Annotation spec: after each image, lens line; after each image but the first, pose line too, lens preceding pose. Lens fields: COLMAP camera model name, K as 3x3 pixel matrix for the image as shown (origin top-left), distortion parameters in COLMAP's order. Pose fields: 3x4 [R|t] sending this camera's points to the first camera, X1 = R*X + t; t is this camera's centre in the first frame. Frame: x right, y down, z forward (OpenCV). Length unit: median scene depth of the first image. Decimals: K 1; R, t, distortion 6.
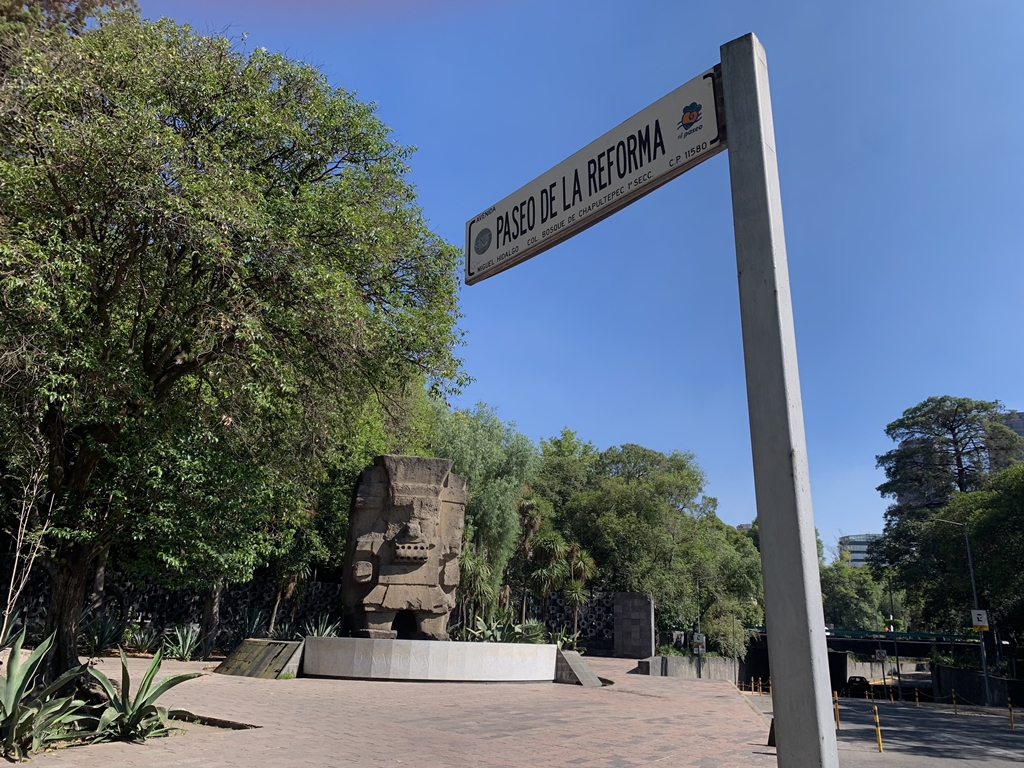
lens RADIAL K [[766.6, 0, 520.0], [0, 766.6, 373.1], [0, 0, 1]] dist [0.064241, -0.050705]
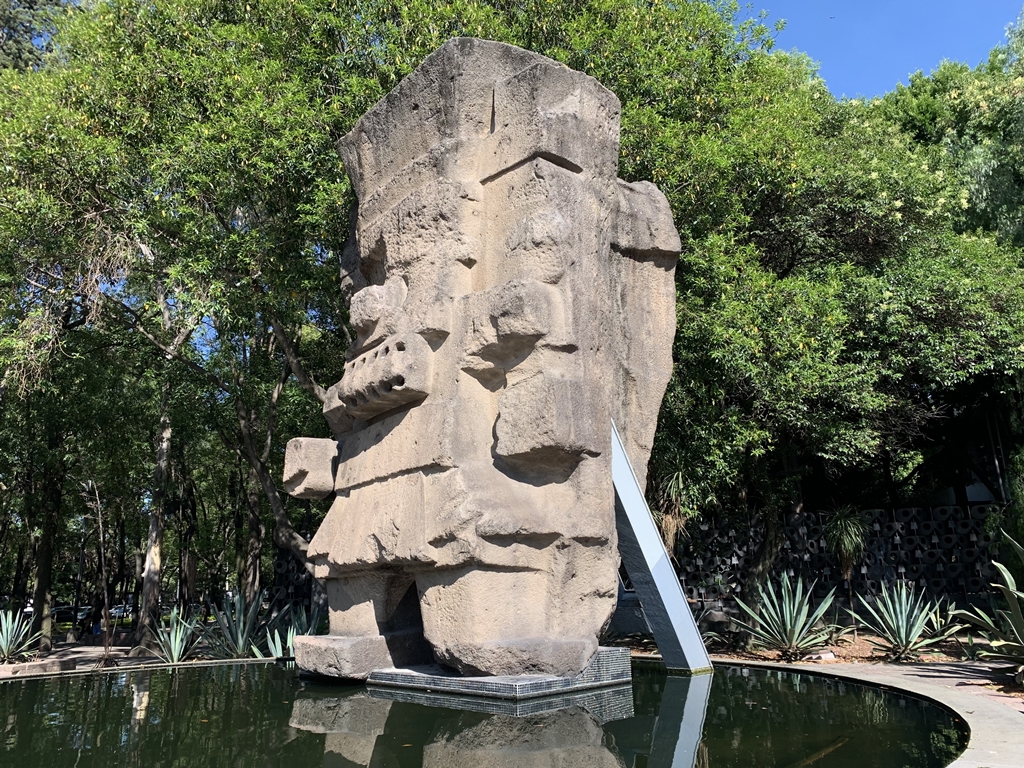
lens RADIAL K [[766.6, 0, 505.3], [0, 766.6, 393.7], [0, 0, 1]] dist [0.064241, -0.050705]
pose [[0.413787, -0.273631, -0.868278, 0.133361], [0.331513, 0.933565, -0.136220, 0.294210], [0.847867, -0.231479, 0.477010, 0.894418]]
